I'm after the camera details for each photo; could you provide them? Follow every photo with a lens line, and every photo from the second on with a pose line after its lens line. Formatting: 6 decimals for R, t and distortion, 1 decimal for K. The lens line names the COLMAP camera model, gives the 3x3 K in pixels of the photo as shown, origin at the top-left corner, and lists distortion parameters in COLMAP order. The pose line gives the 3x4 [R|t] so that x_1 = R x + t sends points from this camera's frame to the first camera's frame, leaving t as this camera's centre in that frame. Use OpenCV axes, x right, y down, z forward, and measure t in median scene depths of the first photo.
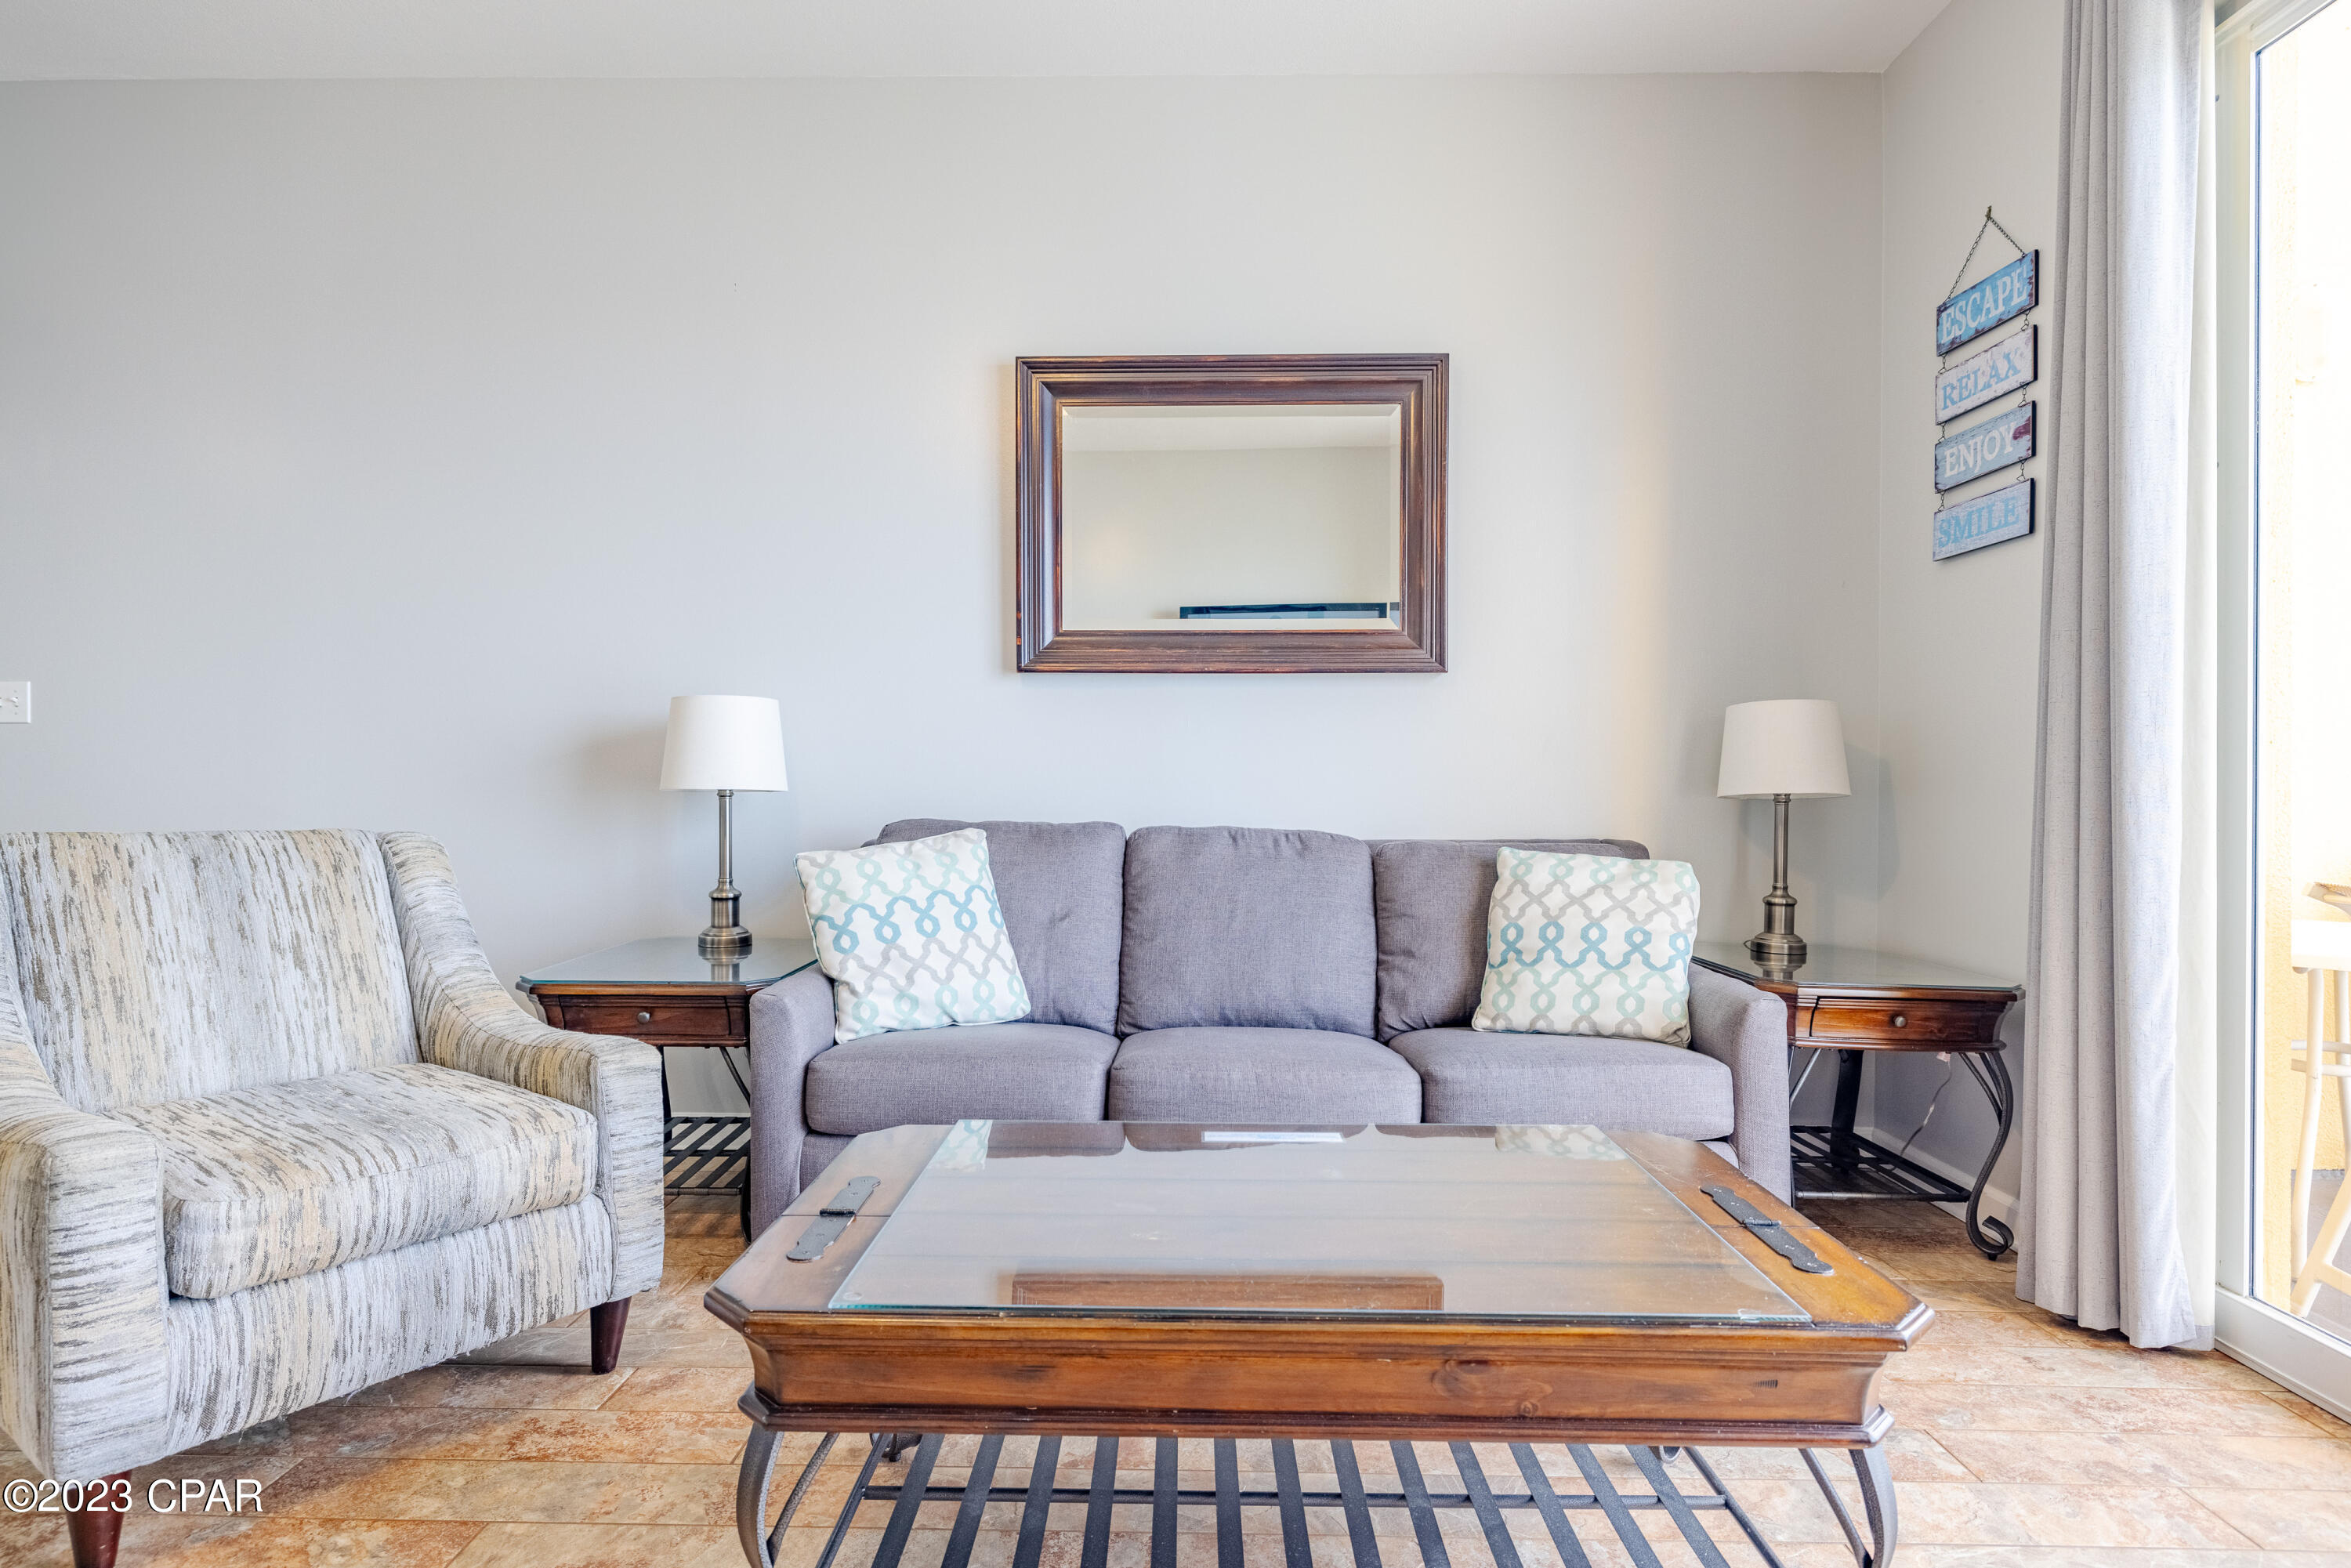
lens RADIAL K [[1256.8, 0, 1165.9], [0, 1256.8, 790.1], [0, 0, 1]] dist [-0.000766, -0.000402]
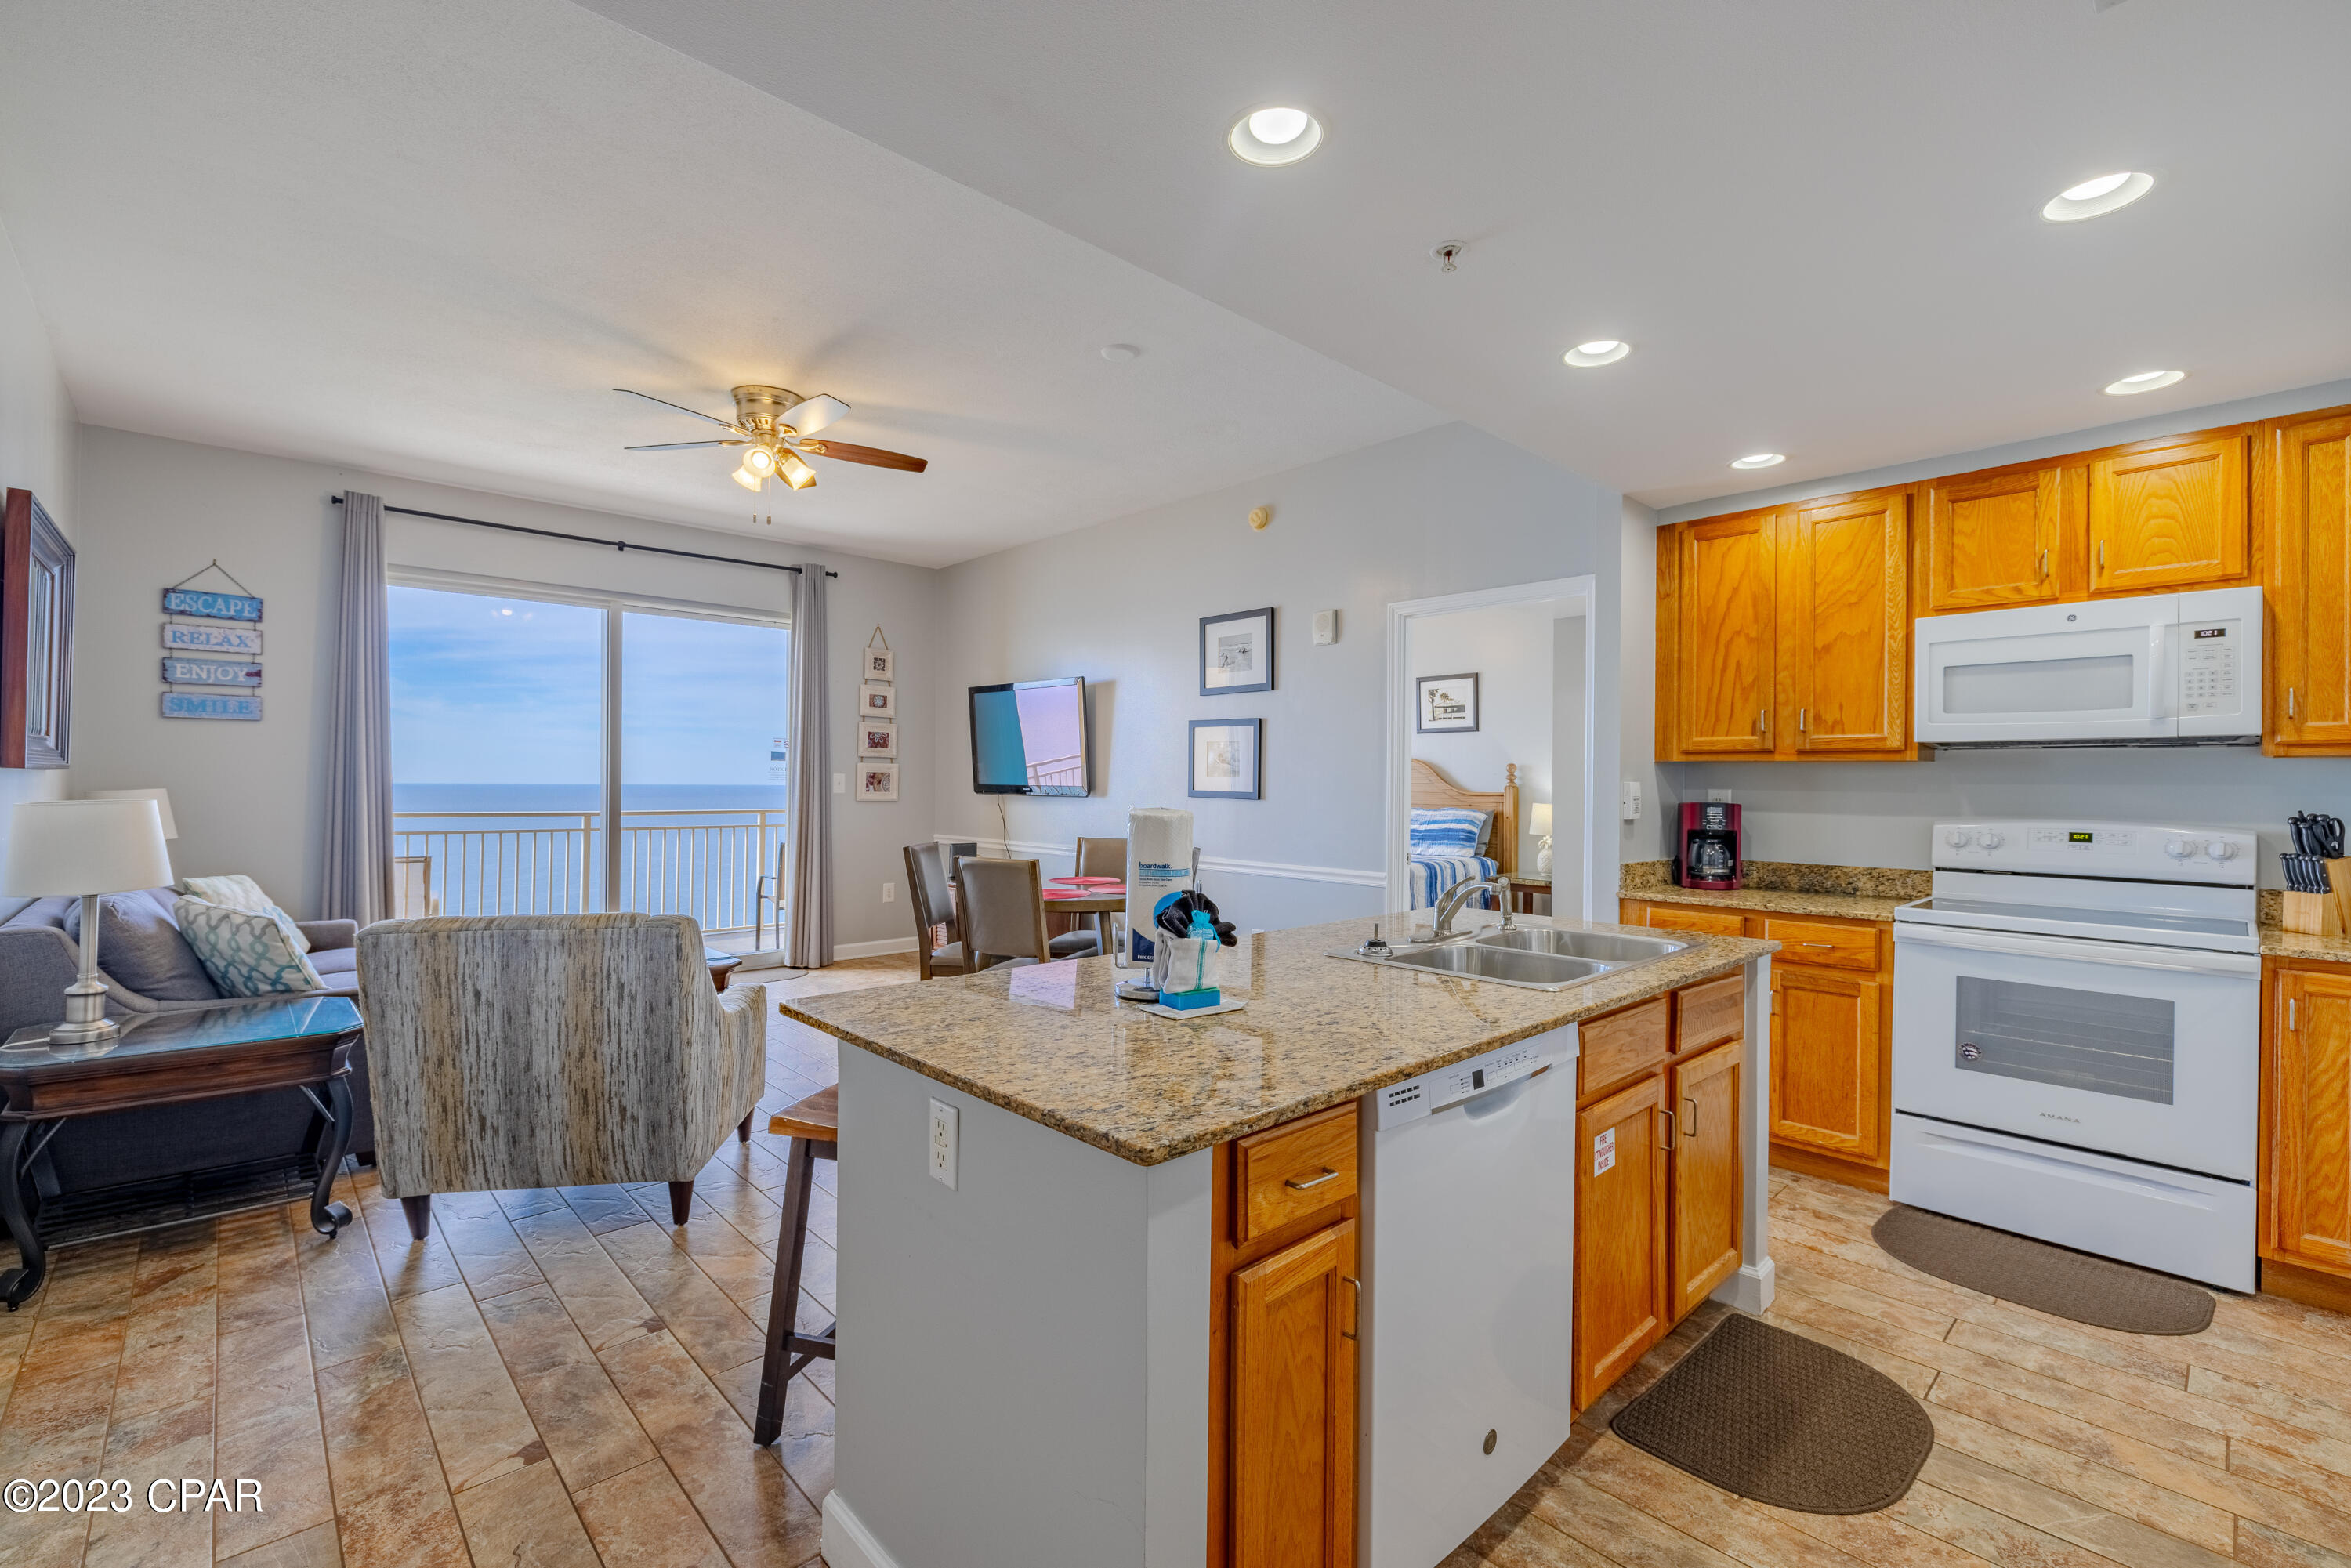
lens RADIAL K [[1019.4, 0, 1165.3], [0, 1019.4, 782.6], [0, 0, 1]] dist [0.005323, -0.000704]
pose [[-0.695109, -0.010879, 0.718822, -1.759425], [-0.008971, 0.999939, 0.006458, -0.112501], [-0.718849, -0.001959, -0.695164, 1.068888]]
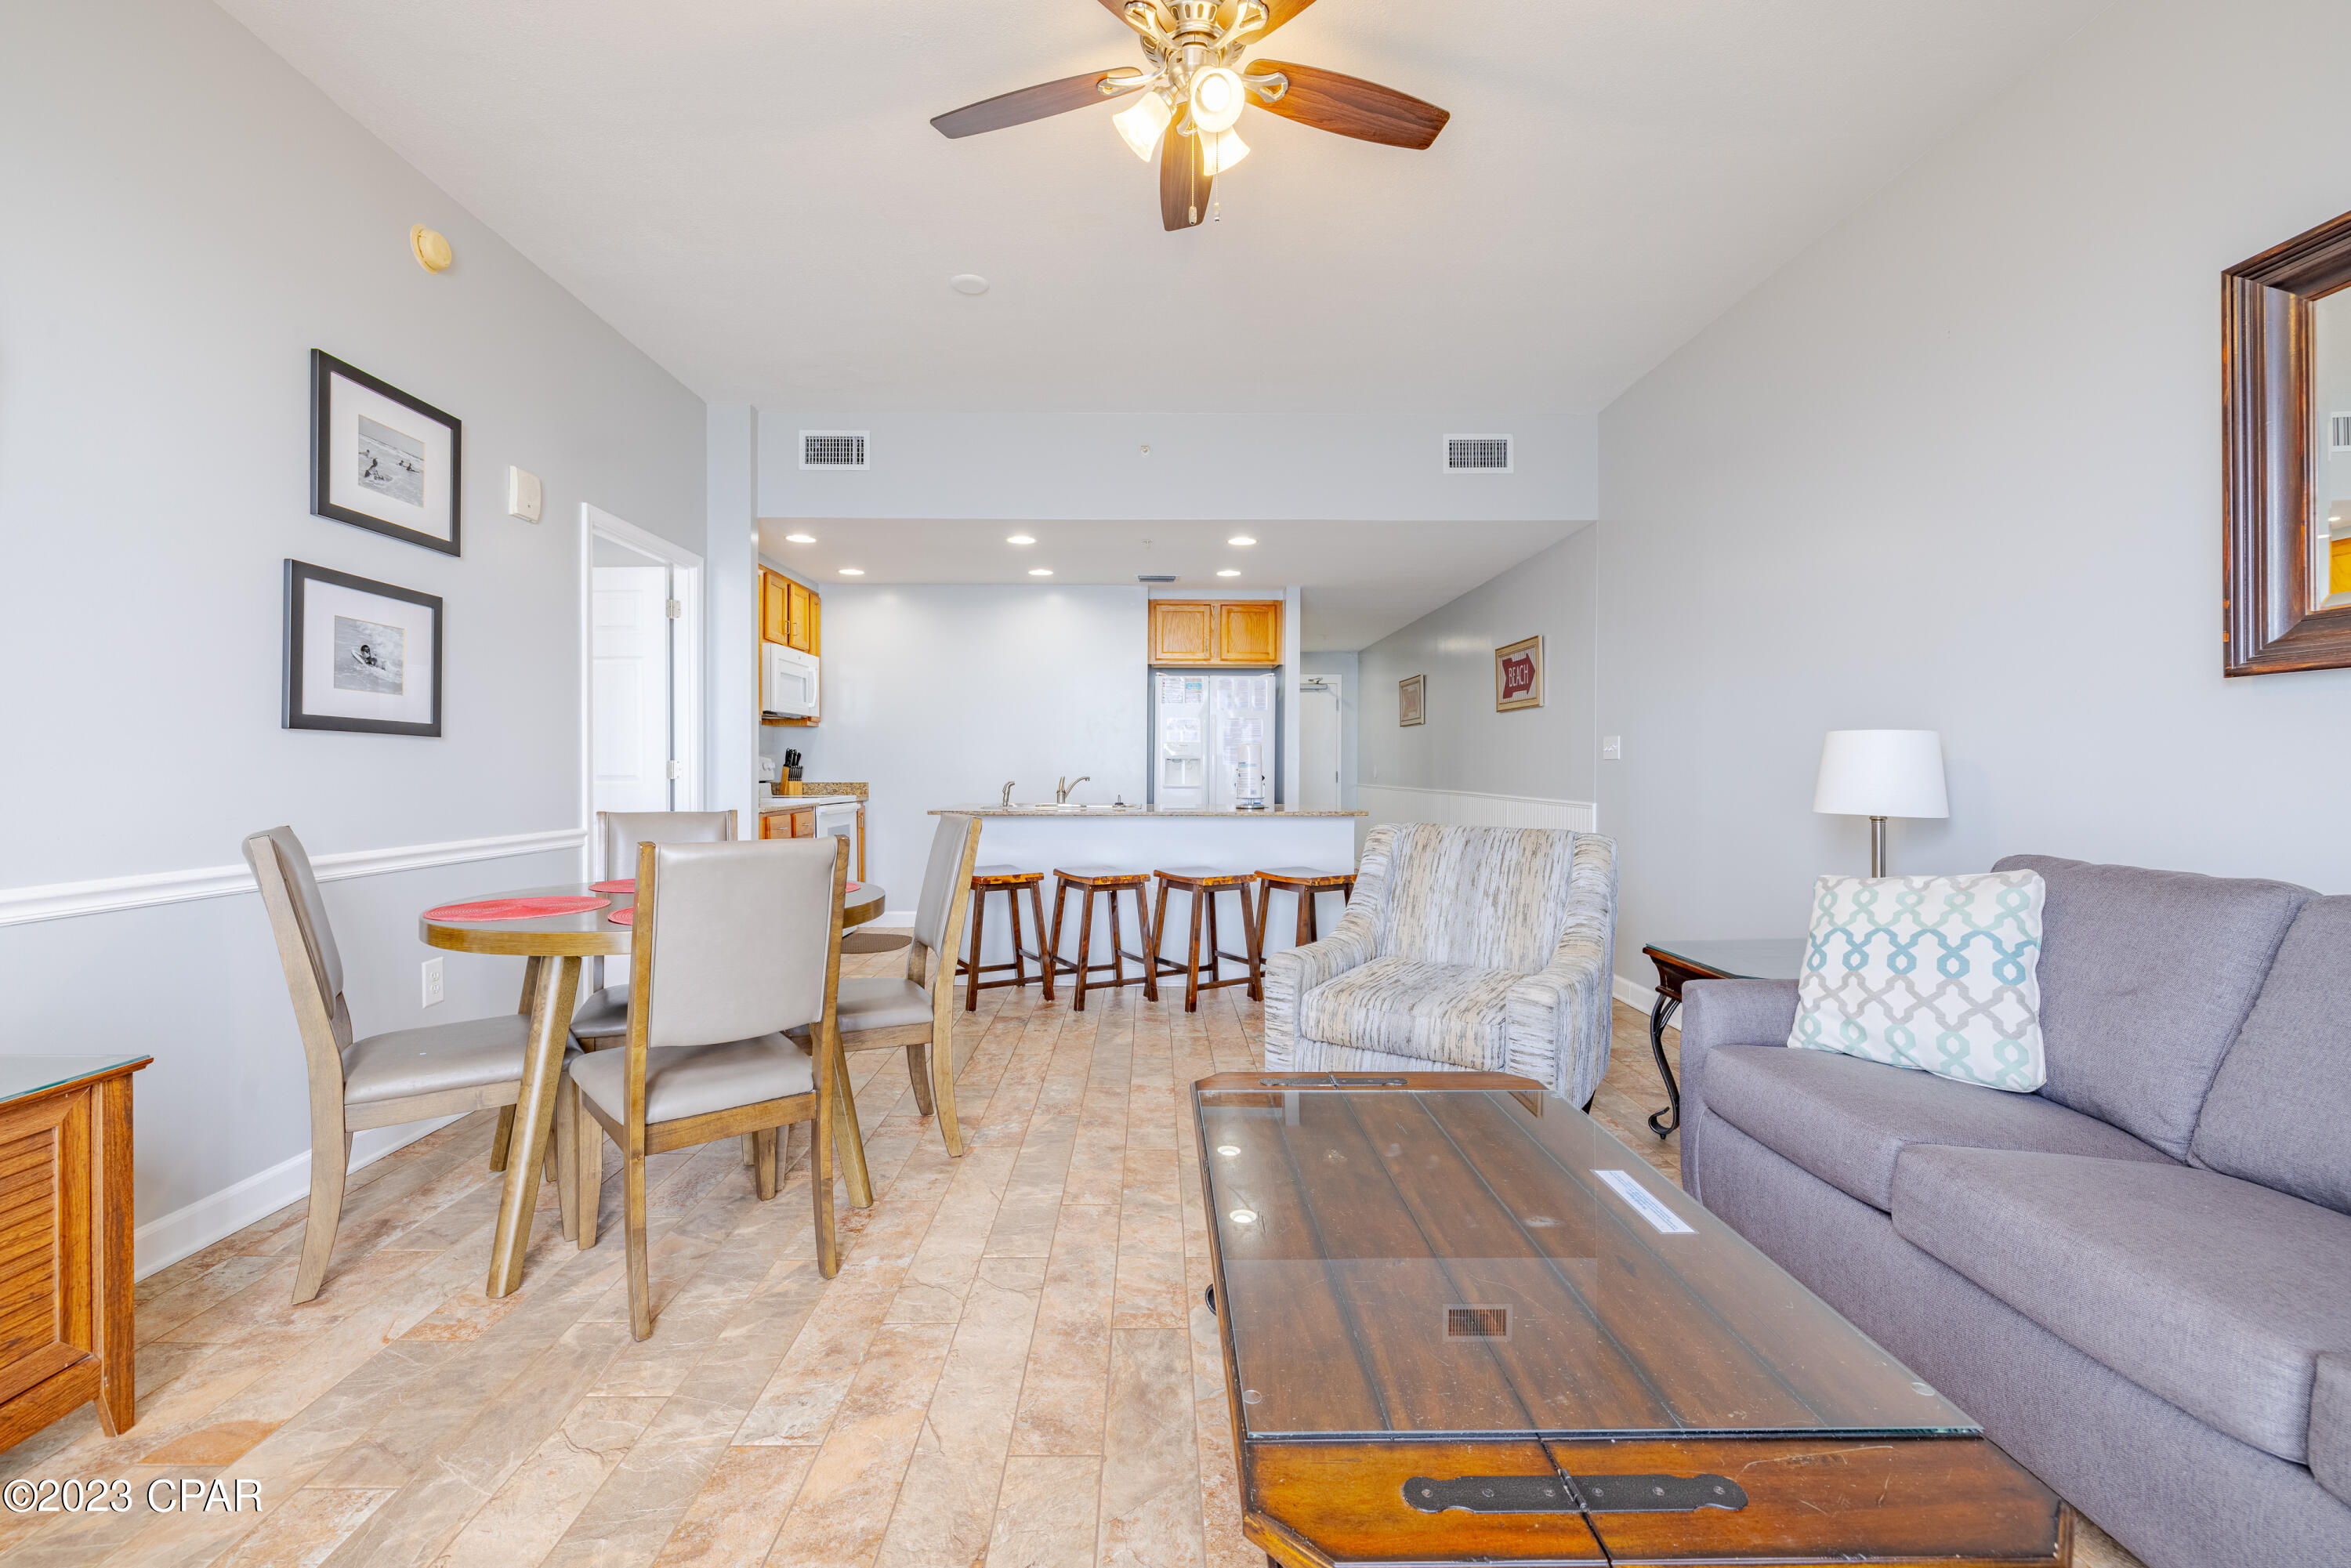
lens RADIAL K [[983.3, 0, 1164.4], [0, 983.3, 780.5], [0, 0, 1]] dist [-0.001180, -0.000552]
pose [[0.033795, 0.008914, -0.999389, 0.551683], [-0.005893, 0.999945, 0.008720, -0.037409], [0.999411, 0.005595, 0.033845, 0.388759]]
